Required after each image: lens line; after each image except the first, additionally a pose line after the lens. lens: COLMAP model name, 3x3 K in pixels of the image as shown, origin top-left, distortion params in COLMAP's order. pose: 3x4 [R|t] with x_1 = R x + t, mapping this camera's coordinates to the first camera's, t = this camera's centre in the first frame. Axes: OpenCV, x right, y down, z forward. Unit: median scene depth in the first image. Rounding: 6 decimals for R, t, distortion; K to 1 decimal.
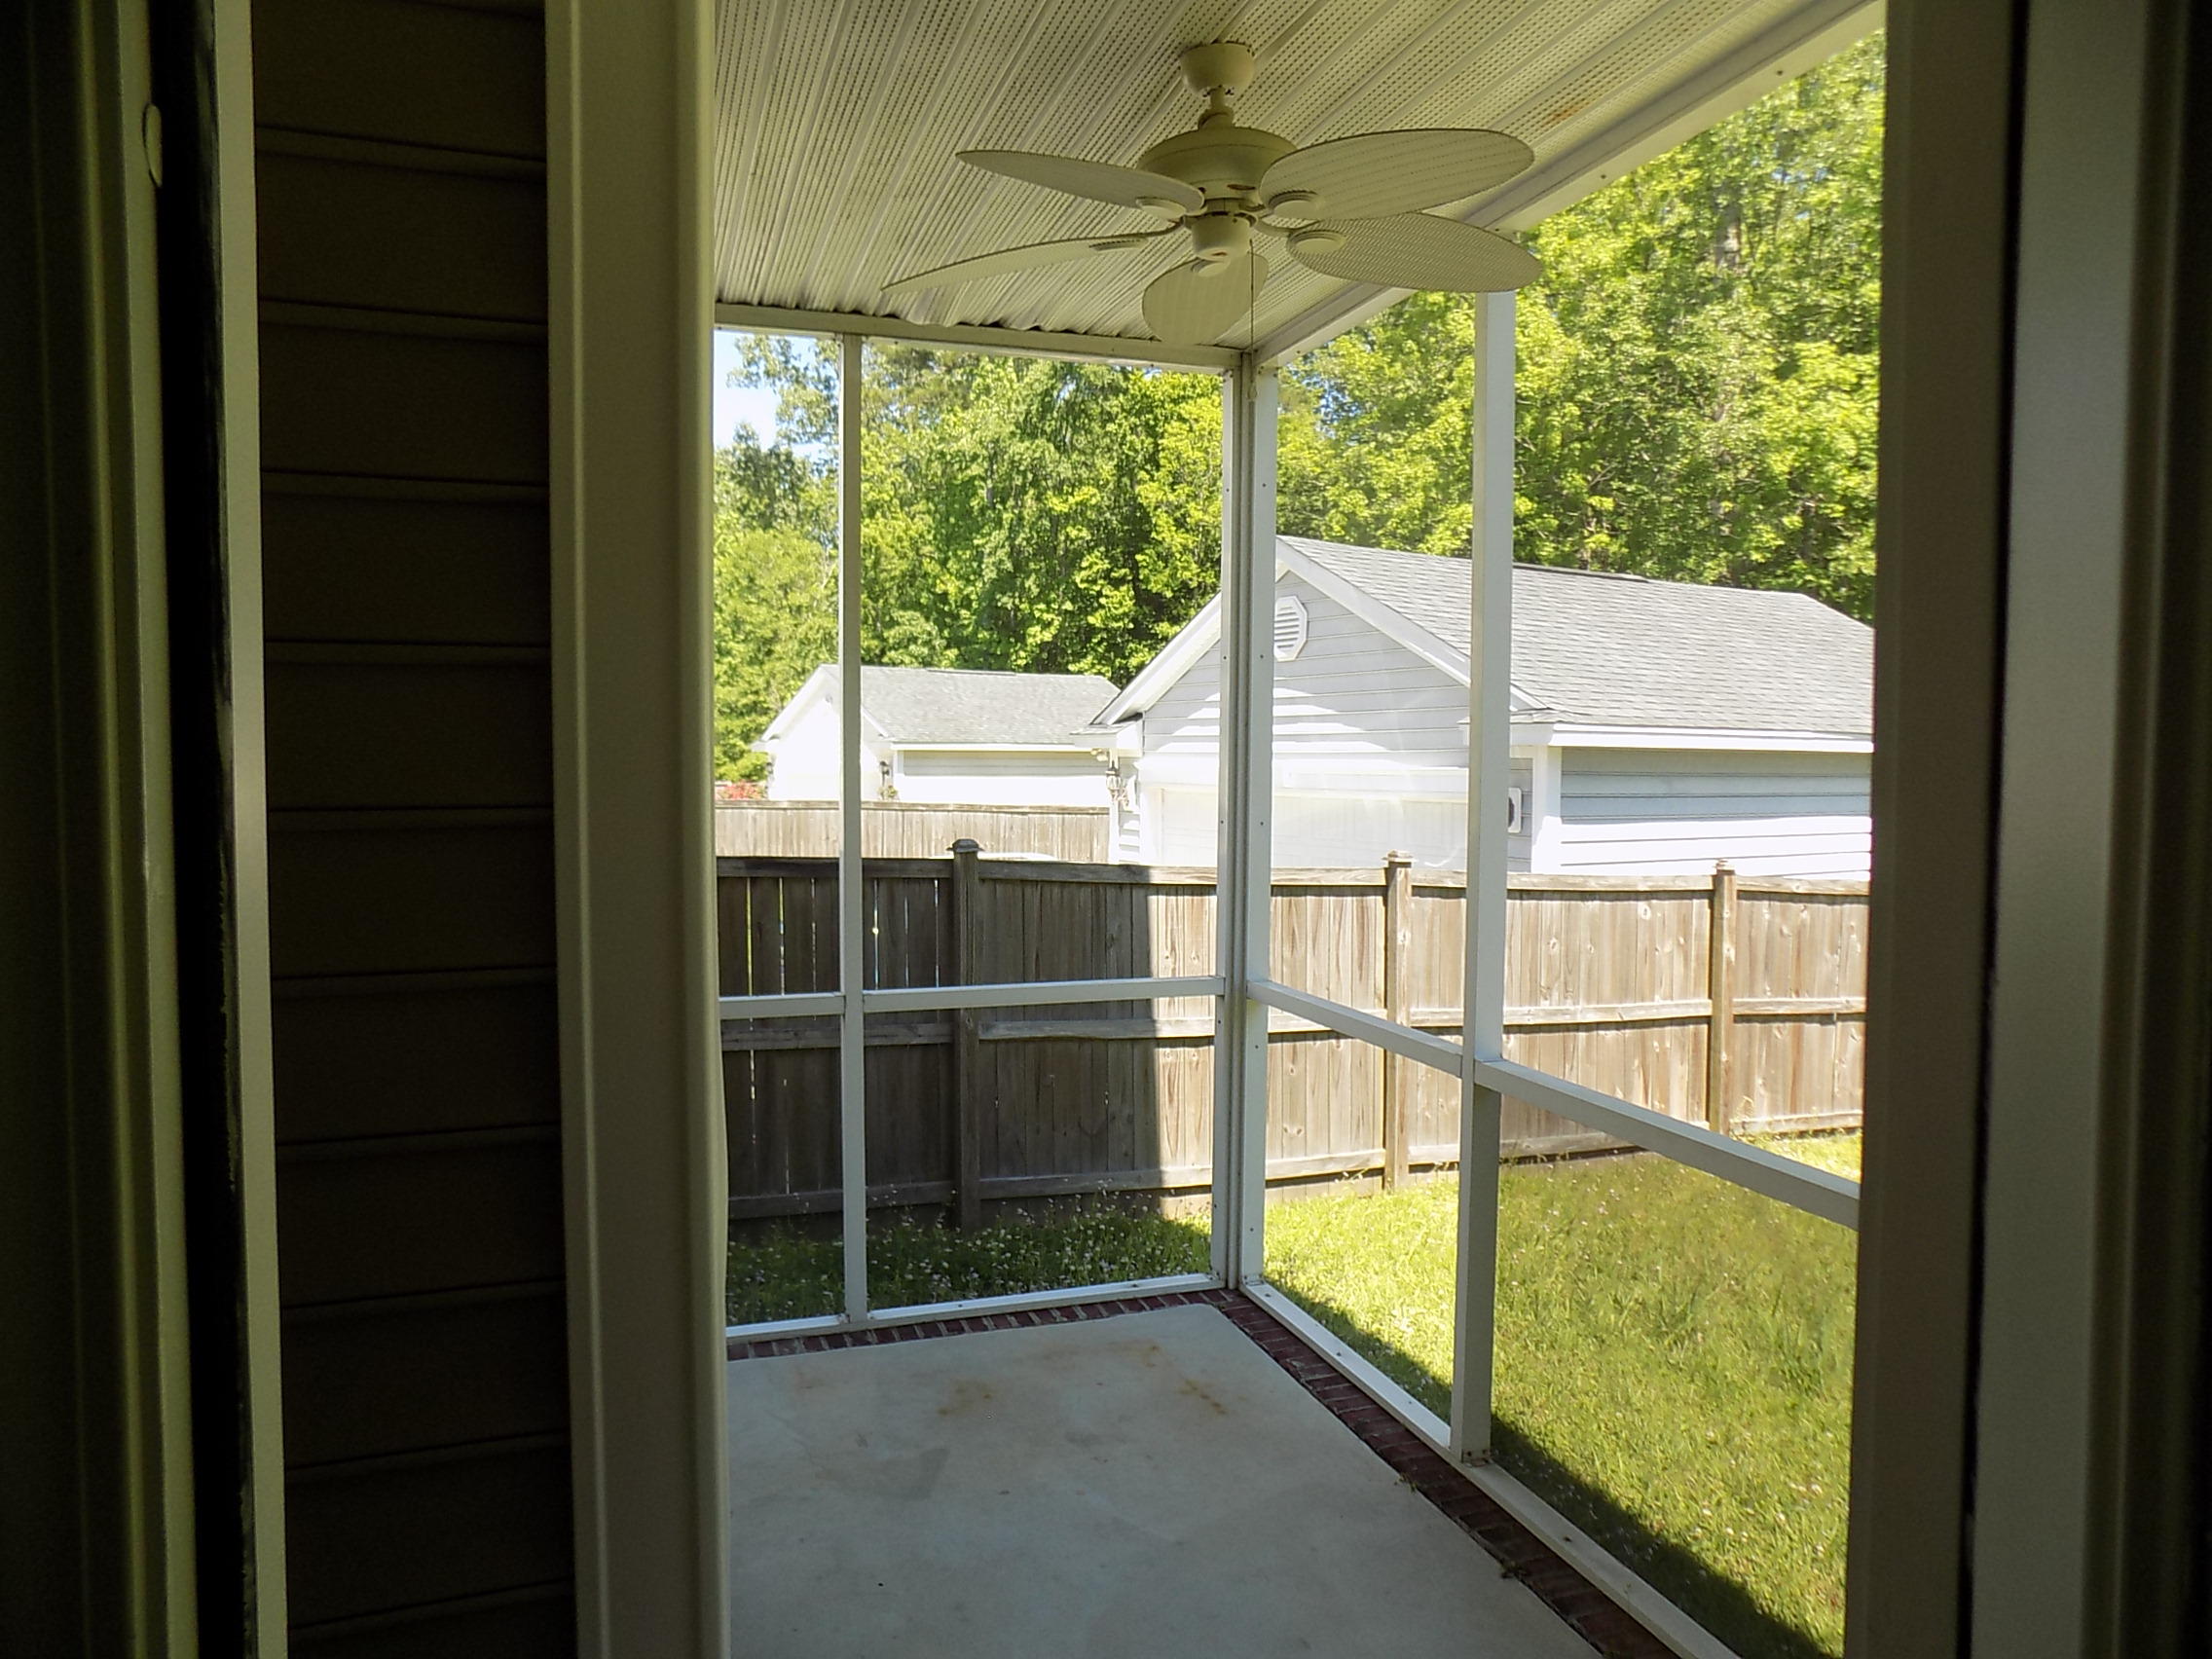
lens RADIAL K [[1483.1, 0, 1111.6], [0, 1483.1, 823.6], [0, 0, 1]] dist [-0.072496, 0.071410]
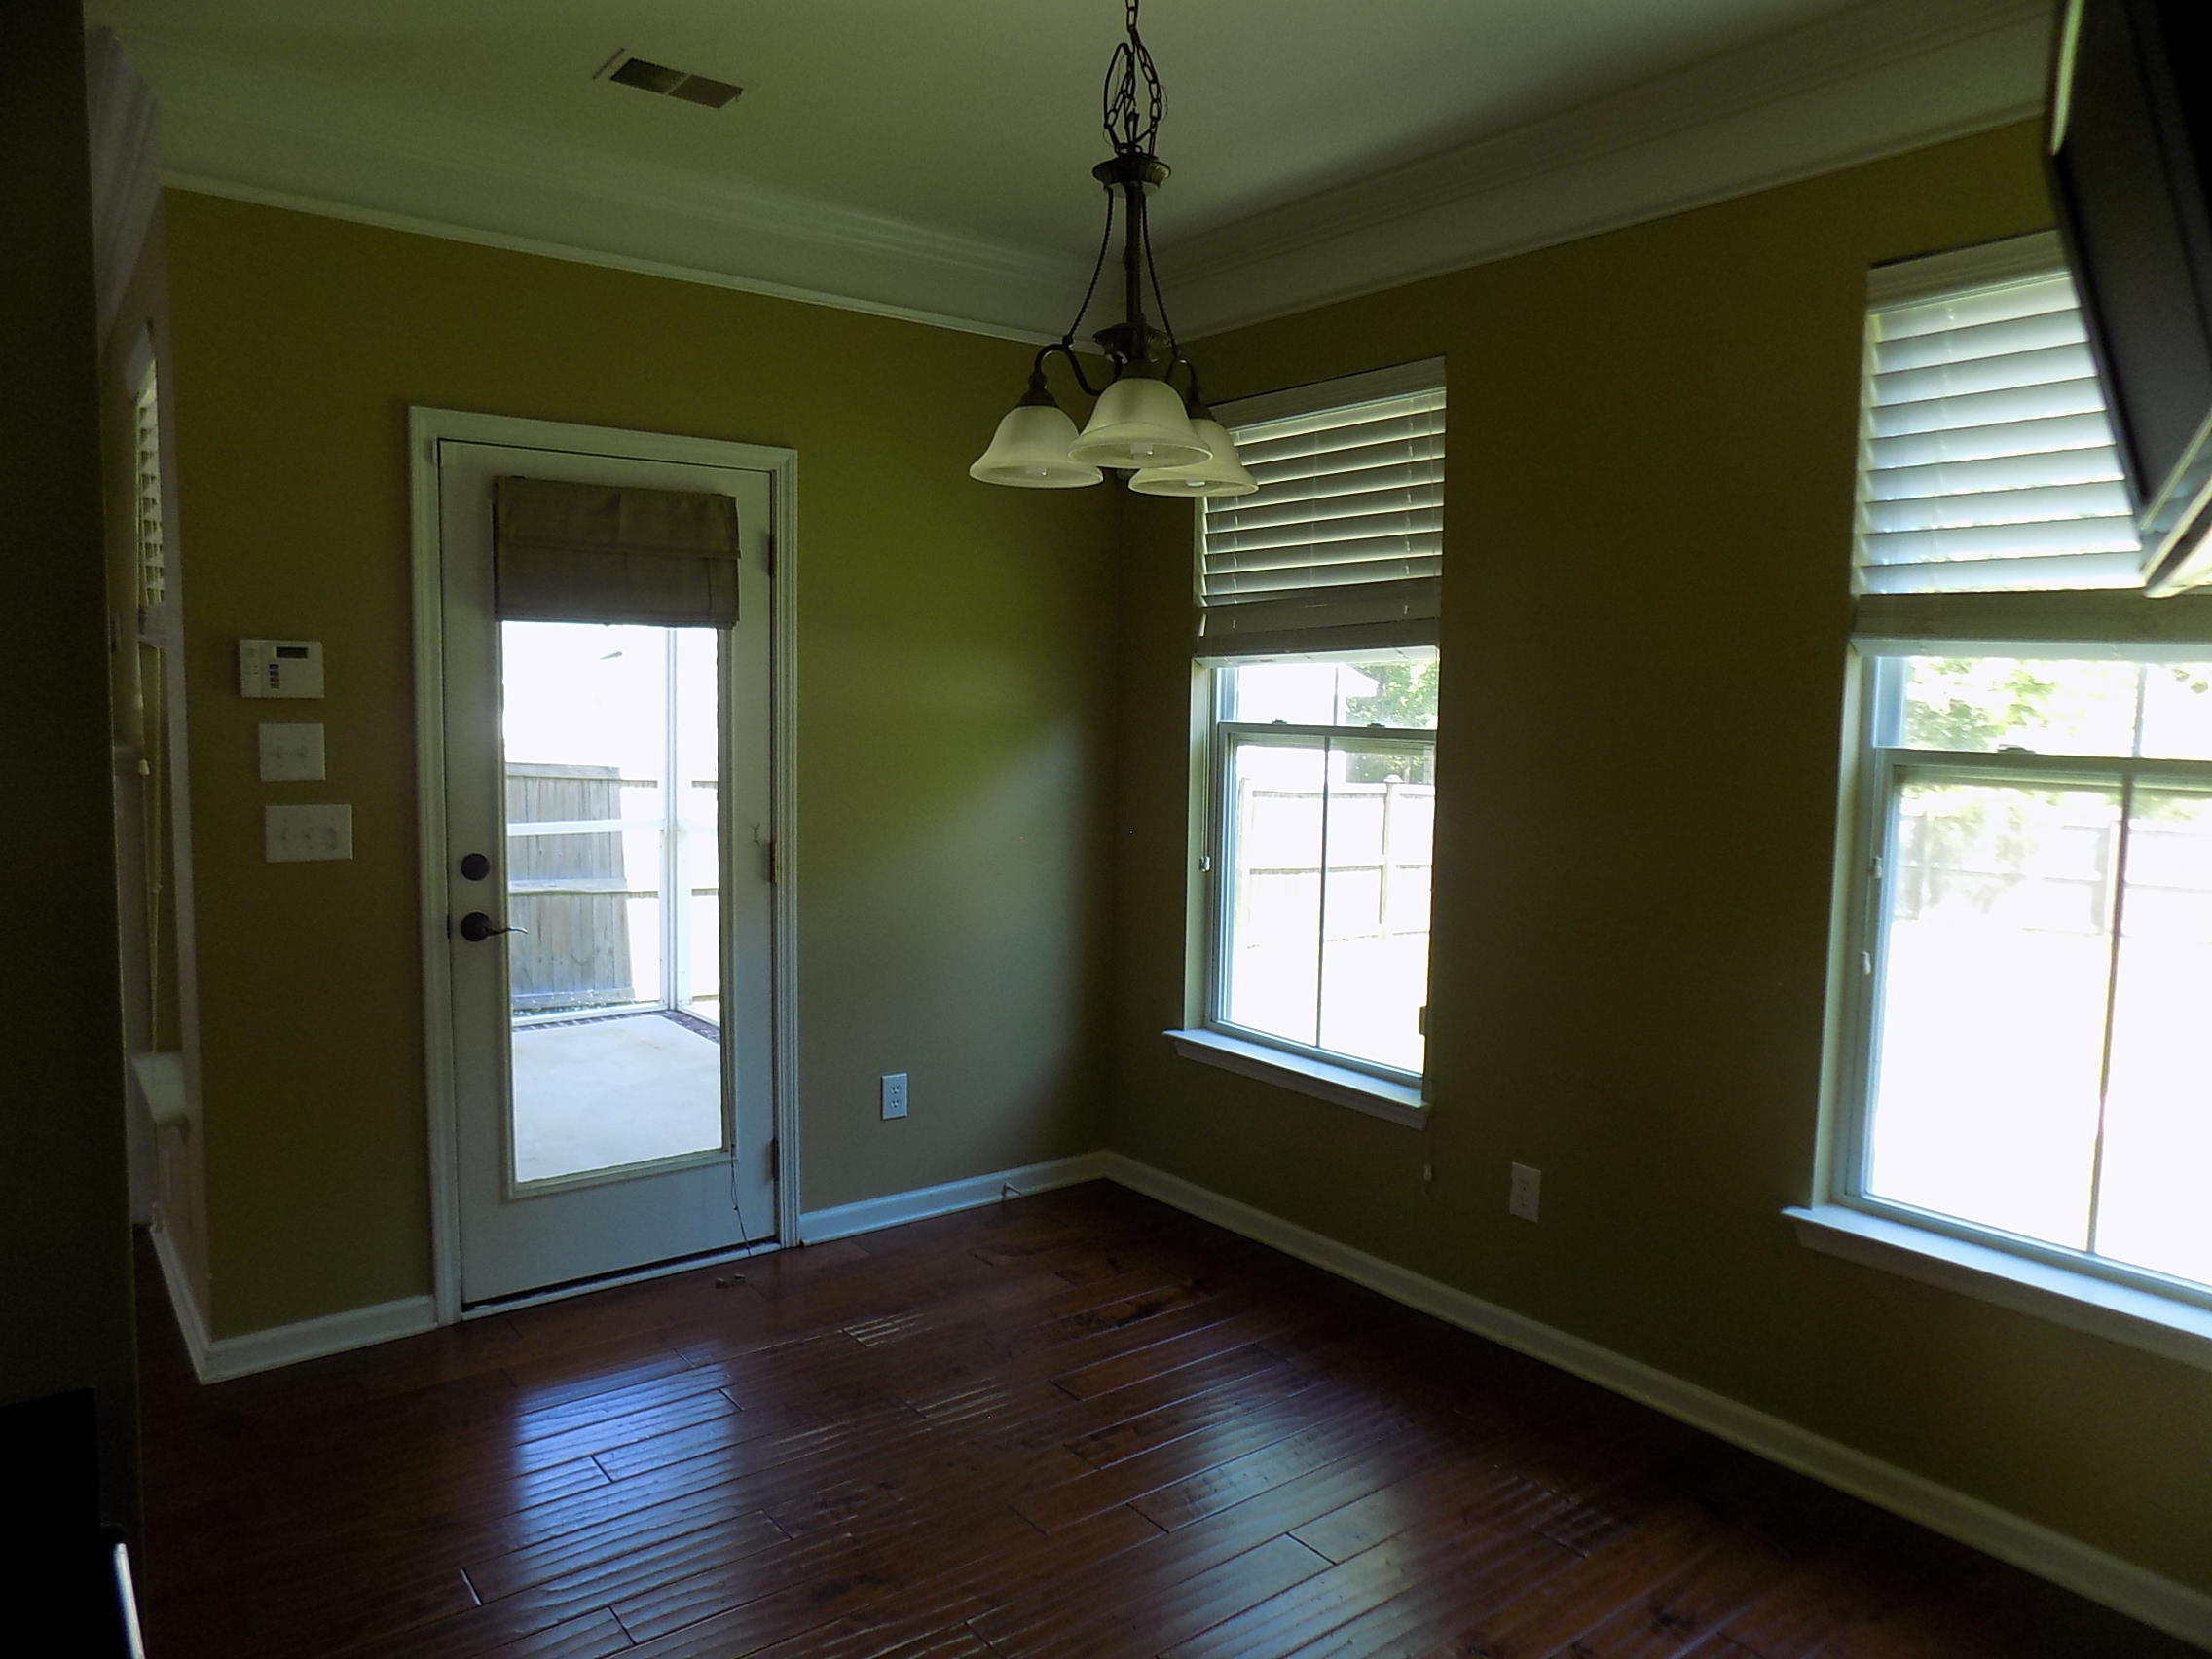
lens RADIAL K [[1483.1, 0, 1111.6], [0, 1483.1, 823.6], [0, 0, 1]] dist [-0.072496, 0.071410]
pose [[0.944651, -0.016345, 0.327670, 0.006193], [0.005443, 0.999401, 0.034162, 0.037870], [-0.328033, -0.030488, 0.944174, -0.445806]]
